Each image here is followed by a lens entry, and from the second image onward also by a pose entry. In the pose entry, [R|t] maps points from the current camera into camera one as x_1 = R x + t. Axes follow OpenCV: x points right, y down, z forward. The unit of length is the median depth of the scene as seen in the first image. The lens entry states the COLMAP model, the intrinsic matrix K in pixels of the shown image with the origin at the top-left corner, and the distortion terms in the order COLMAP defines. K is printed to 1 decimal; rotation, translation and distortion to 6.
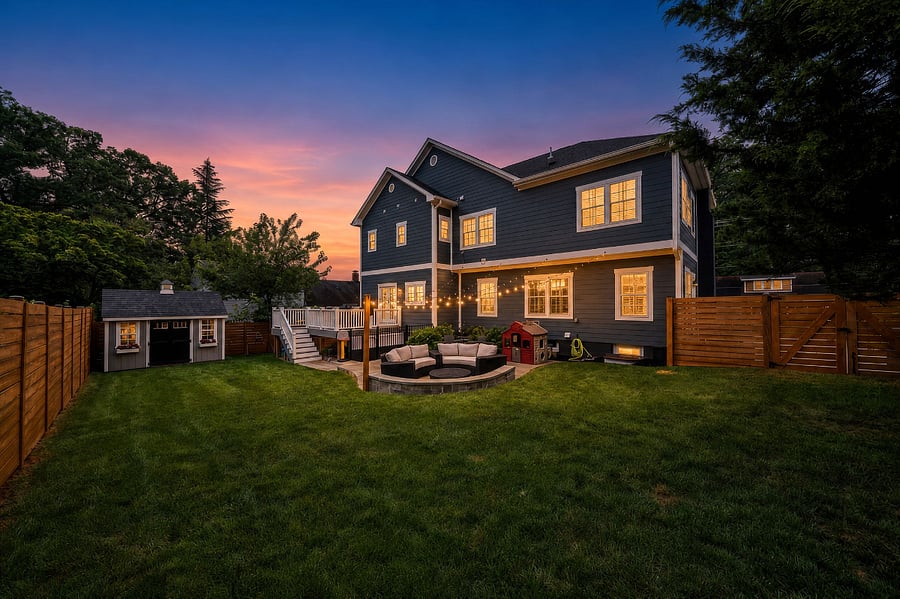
lens RADIAL K [[319.7, 0, 445.5], [0, 319.7, 297.8], [0, 0, 1]] dist [-0.000368, -0.000017]
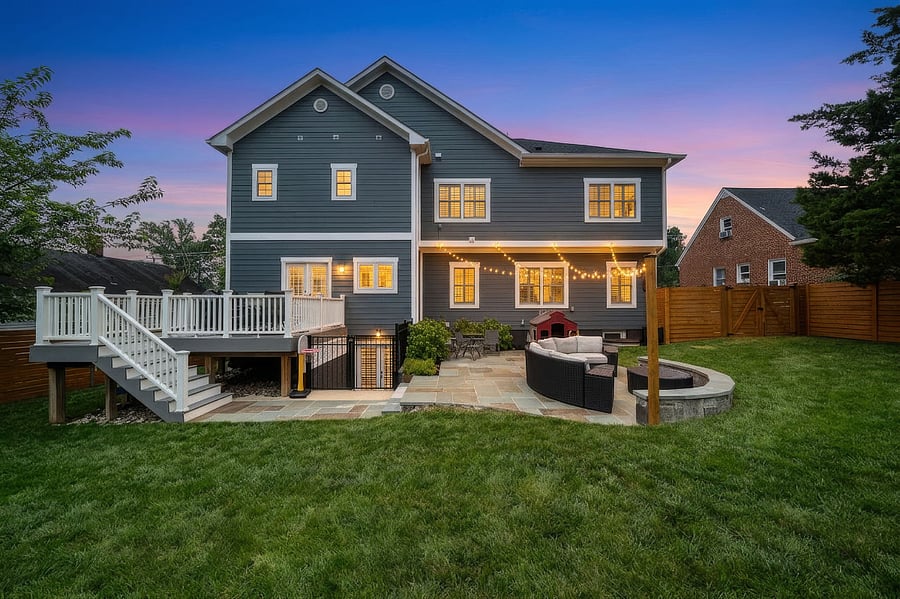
lens RADIAL K [[319.7, 0, 445.5], [0, 319.7, 297.8], [0, 0, 1]] dist [-0.000368, -0.000017]
pose [[0.730727, 0.012054, 0.682564, -0.473847], [-0.016773, 0.999859, 0.000299, 0.033968], [-0.682464, -0.011667, 0.730826, 0.428323]]
